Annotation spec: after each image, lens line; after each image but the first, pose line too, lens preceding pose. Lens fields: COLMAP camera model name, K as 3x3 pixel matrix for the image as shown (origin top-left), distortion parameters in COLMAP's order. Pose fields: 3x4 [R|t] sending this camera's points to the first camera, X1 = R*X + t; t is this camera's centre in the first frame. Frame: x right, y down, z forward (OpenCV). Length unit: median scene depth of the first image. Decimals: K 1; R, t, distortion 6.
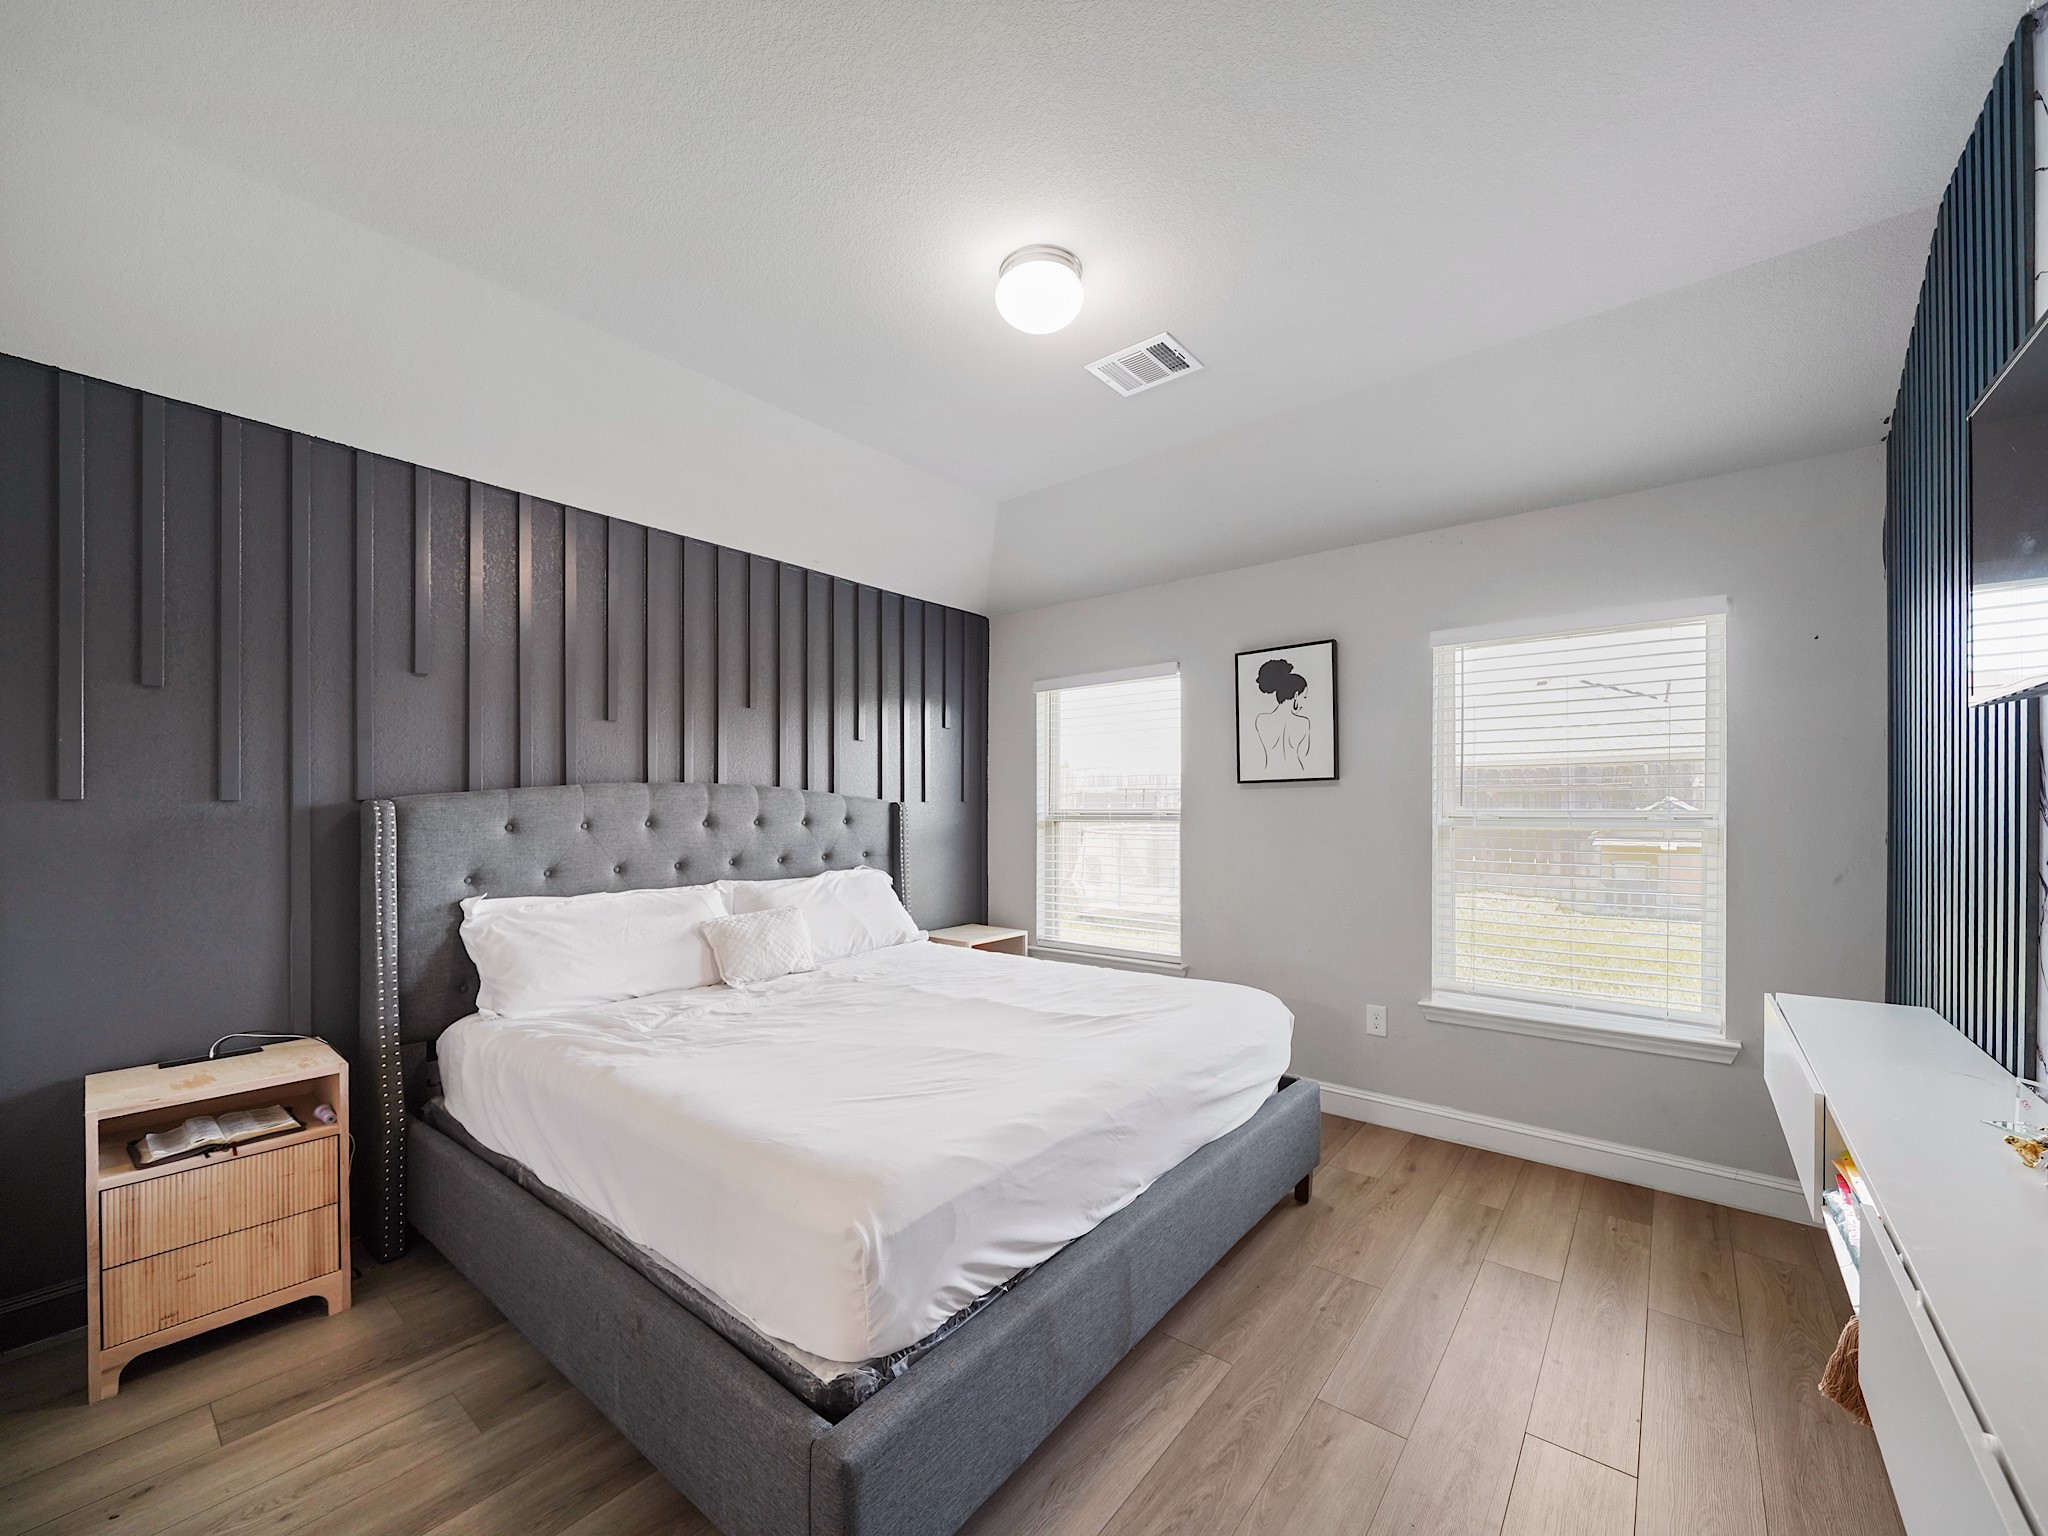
lens RADIAL K [[801.7, 0, 1018.4], [0, 801.7, 810.5], [0, 0, 1]] dist [-0.004117, -0.000329]
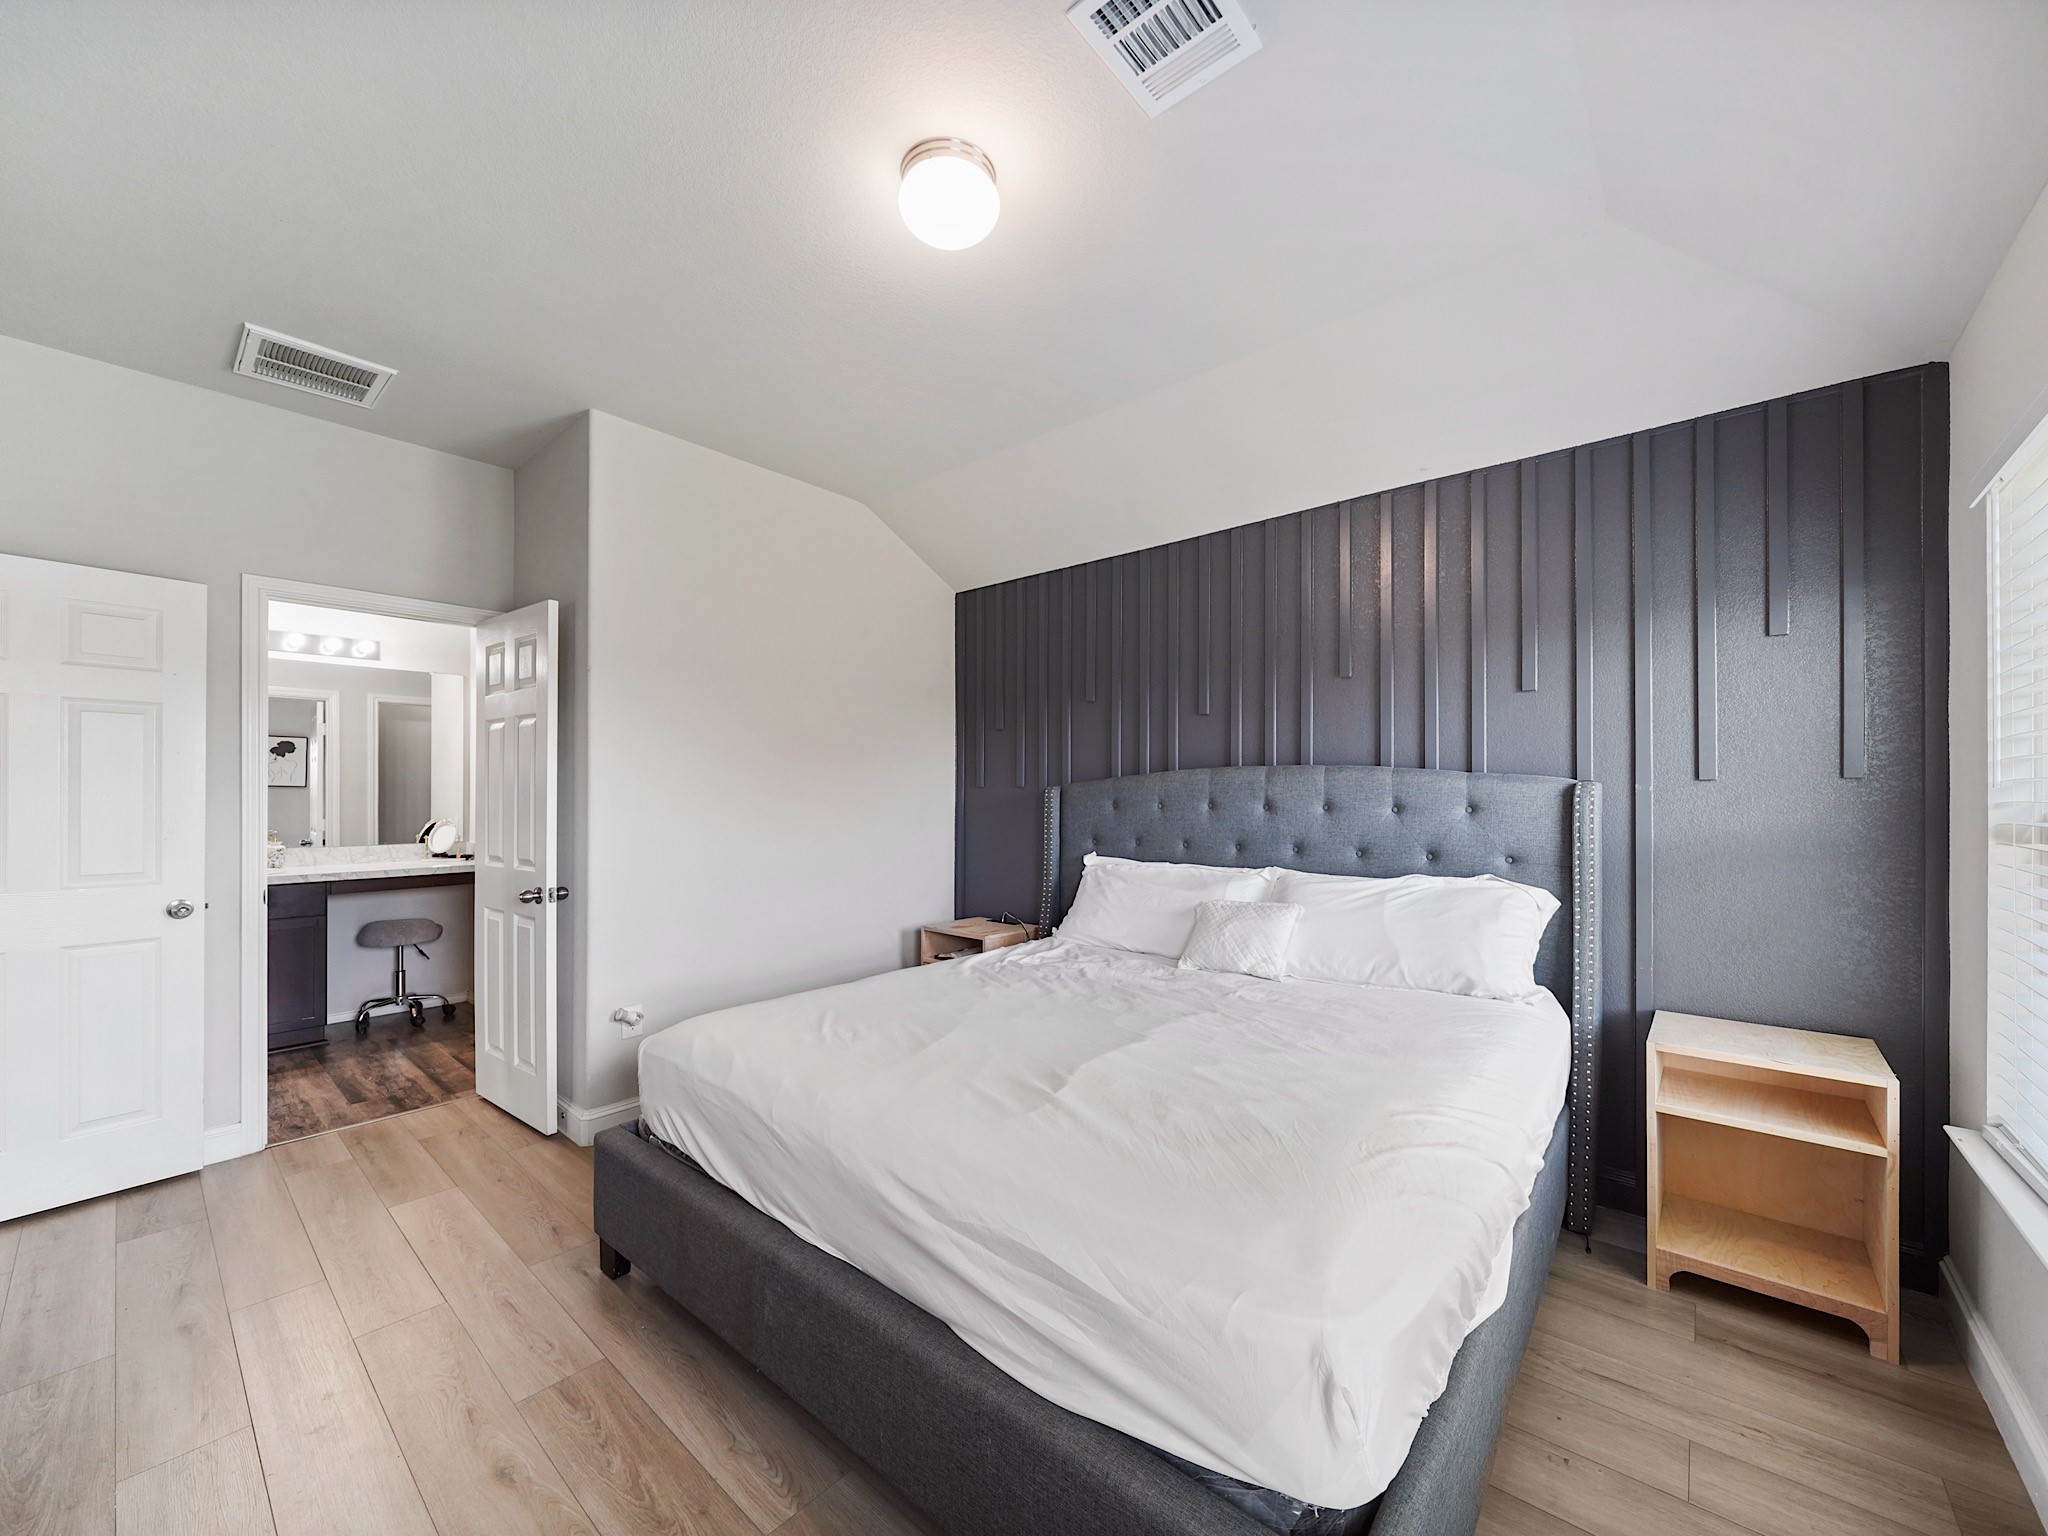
lens RADIAL K [[790.0, 0, 1021.4], [0, 790.0, 790.2], [0, 0, 1]] dist [-0.005246, -0.000161]
pose [[-0.020863, -0.001486, -0.999781, 0.700757], [-0.002415, 0.999996, -0.001436, -0.001700], [0.999779, 0.002385, -0.020867, 0.879673]]
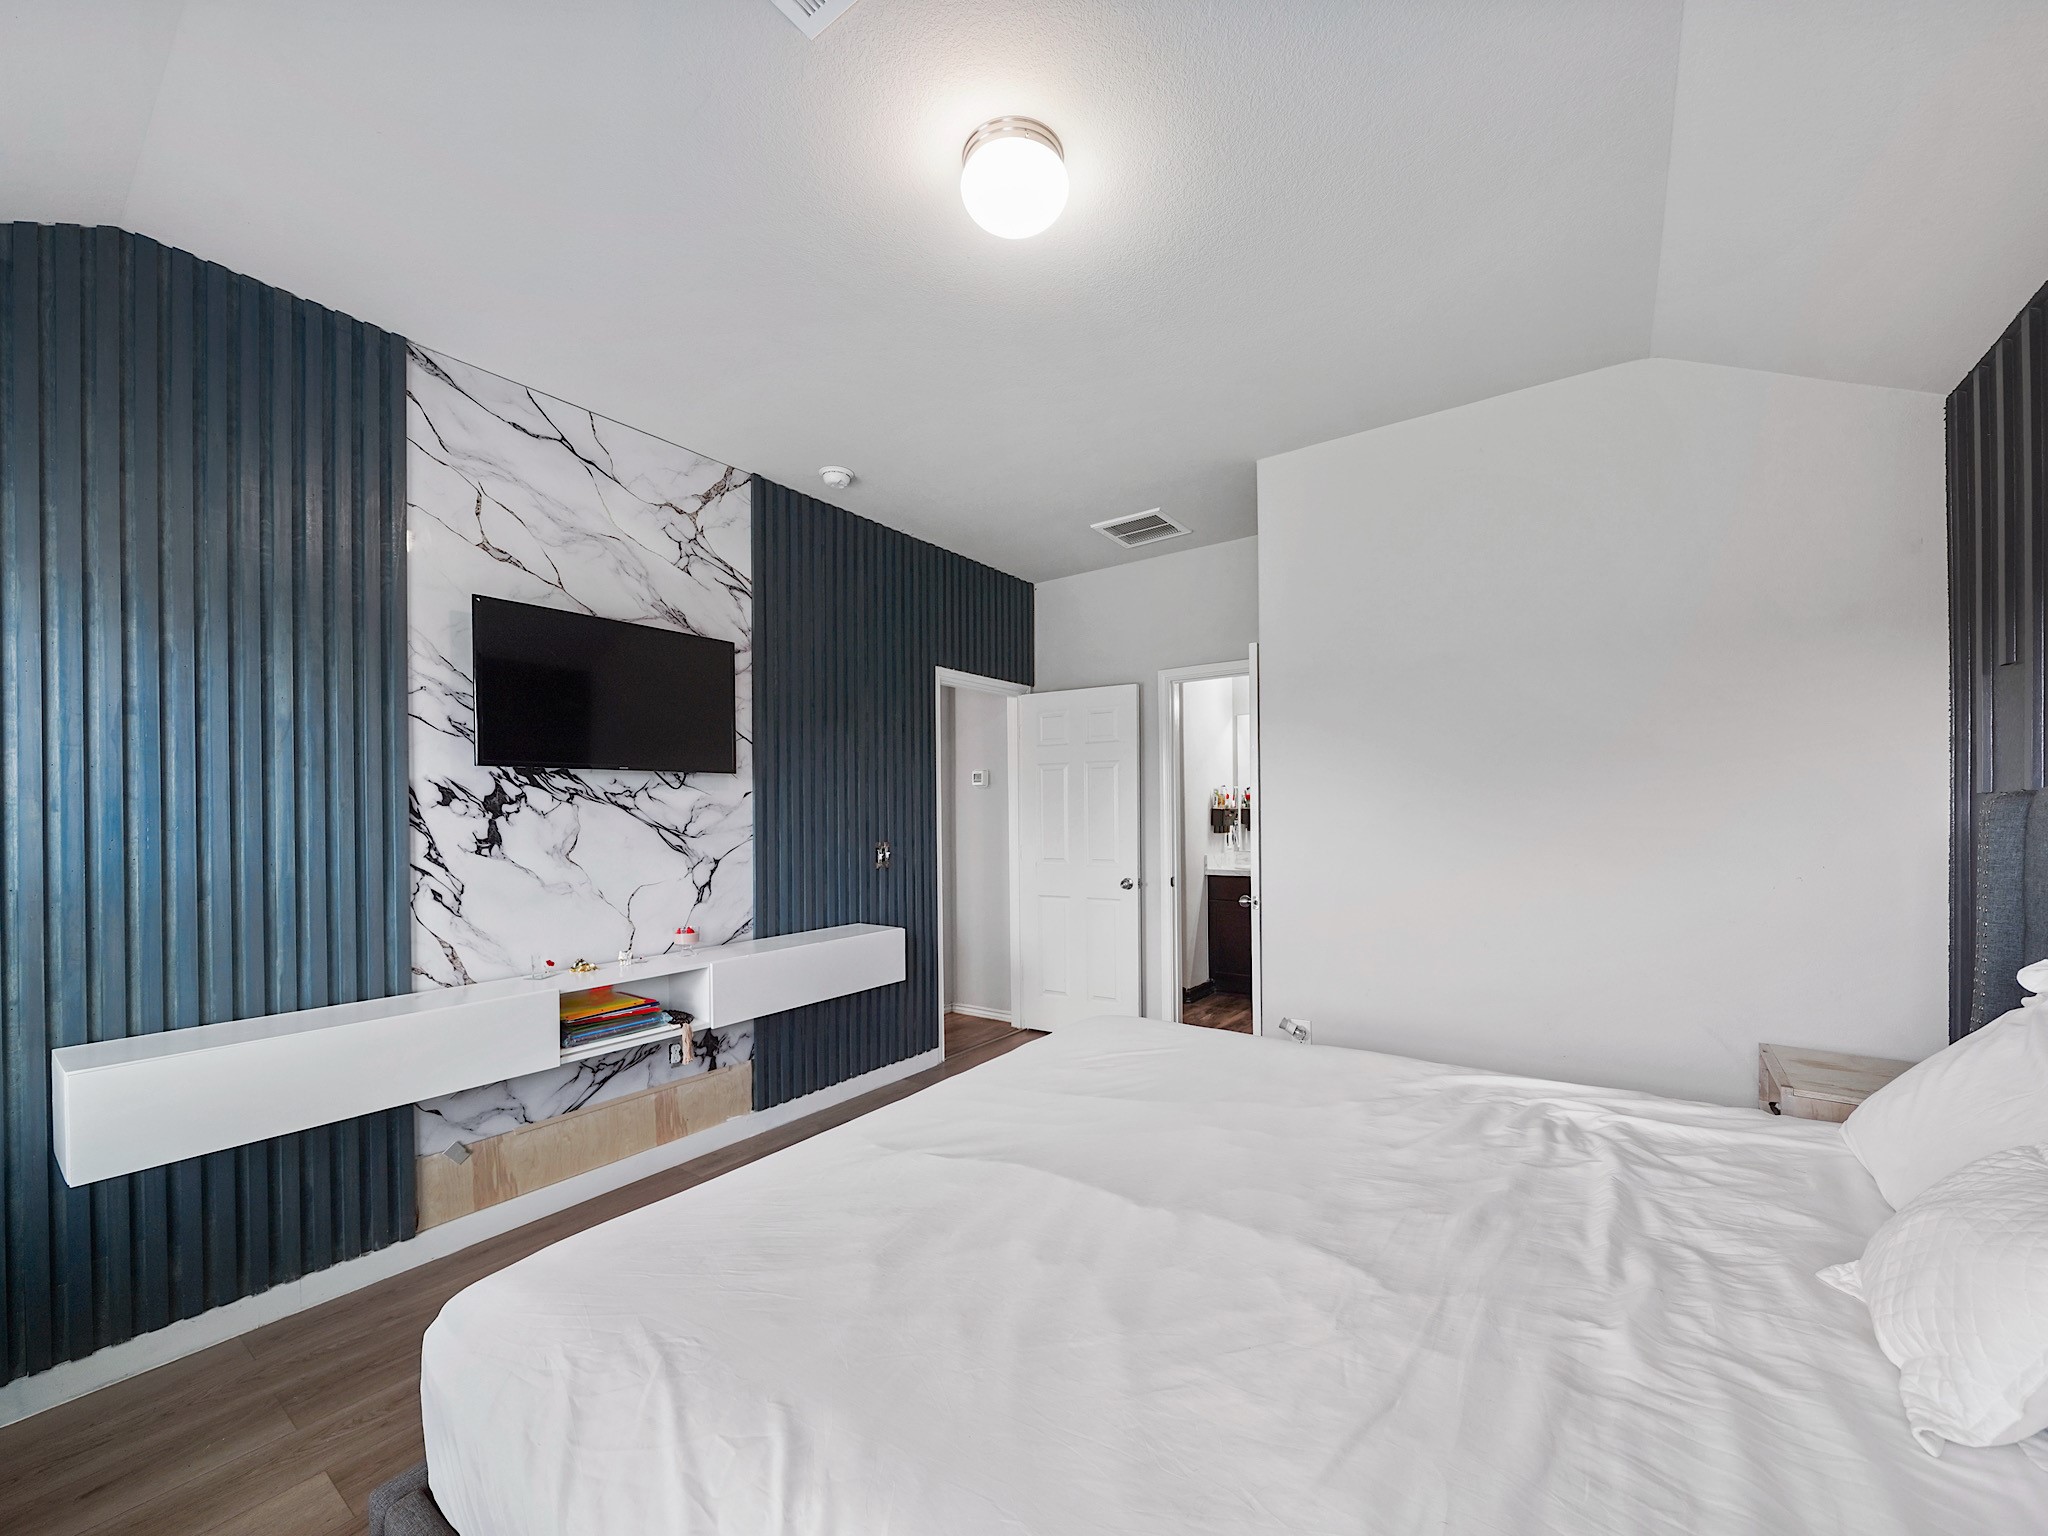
lens RADIAL K [[801.7, 0, 1018.4], [0, 801.7, 810.5], [0, 0, 1]] dist [-0.004117, -0.000329]
pose [[-0.997966, 0.016078, -0.061692, 0.059351], [0.016077, 0.999871, 0.000520, -0.007332], [0.061693, -0.000473, -0.998095, 1.453753]]
